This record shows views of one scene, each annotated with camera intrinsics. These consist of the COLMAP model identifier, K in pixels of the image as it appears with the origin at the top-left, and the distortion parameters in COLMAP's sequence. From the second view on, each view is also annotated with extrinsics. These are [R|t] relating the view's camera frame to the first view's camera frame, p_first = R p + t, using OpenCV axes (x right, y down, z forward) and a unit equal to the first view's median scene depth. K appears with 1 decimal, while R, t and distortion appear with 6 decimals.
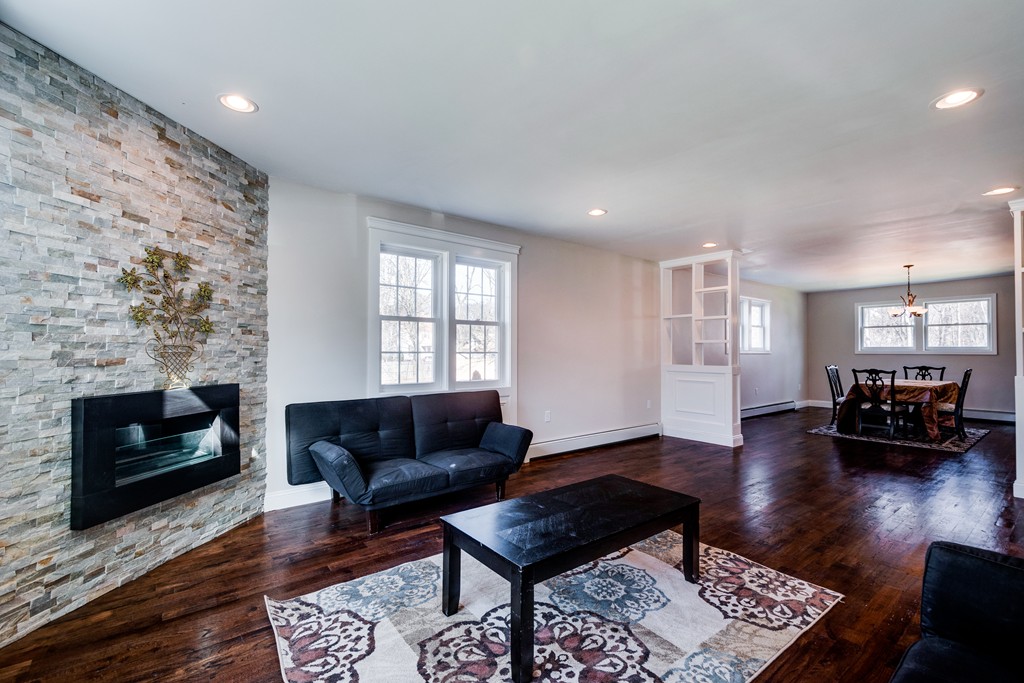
lens RADIAL K [[453.7, 0, 517.1], [0, 453.7, 347.4], [0, 0, 1]] dist [0.003326, 0.000135]
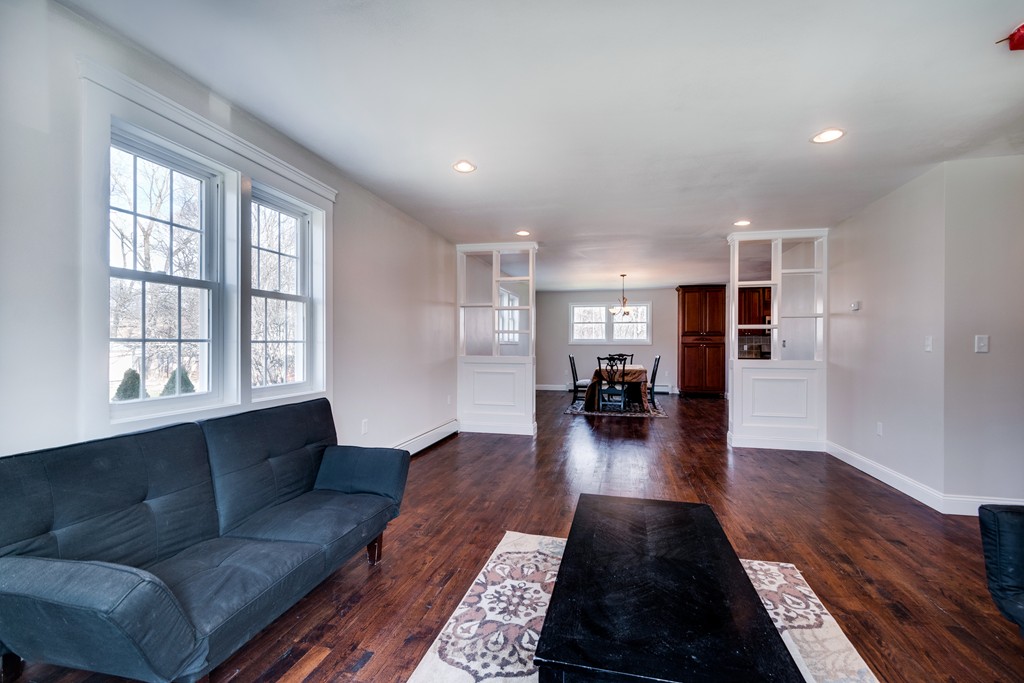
lens RADIAL K [[454.1, 0, 522.8], [0, 454.1, 343.2], [0, 0, 1]] dist [0.000237, -0.000407]
pose [[0.774366, 0.002251, 0.632734, -0.359584], [-0.008103, 0.999947, 0.006360, 0.012367], [-0.632686, -0.010052, 0.774343, 0.442411]]
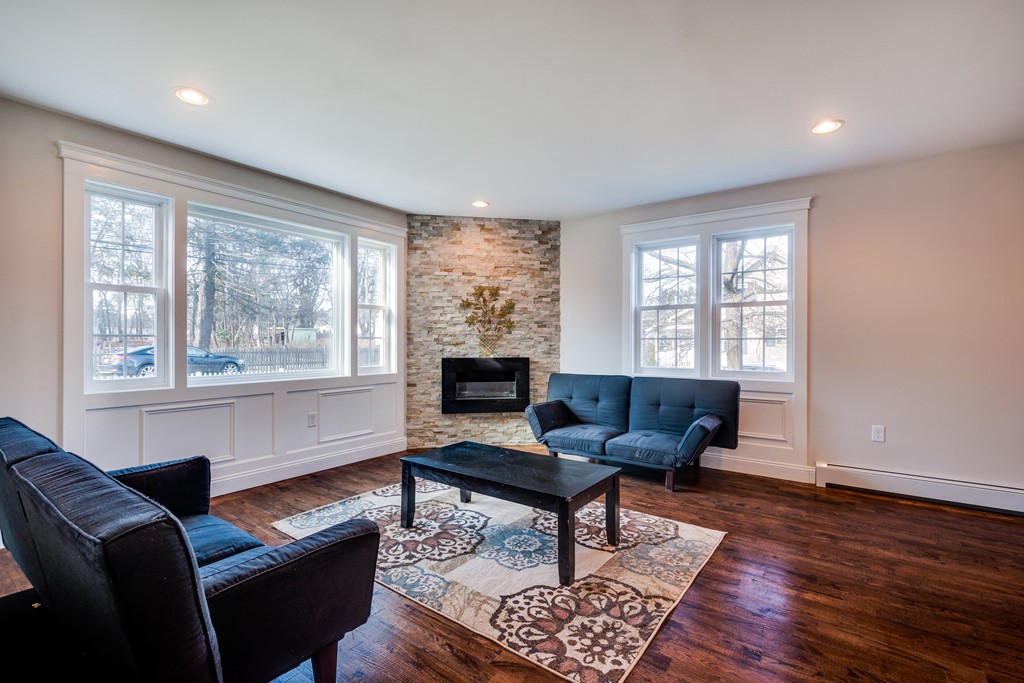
lens RADIAL K [[454.1, 0, 522.8], [0, 454.1, 343.2], [0, 0, 1]] dist [0.000237, -0.000407]
pose [[0.277960, 0.007496, -0.960563, 1.016945], [0.007567, 0.999921, 0.009993, 0.010963], [0.960563, -0.010047, 0.277882, 0.538812]]
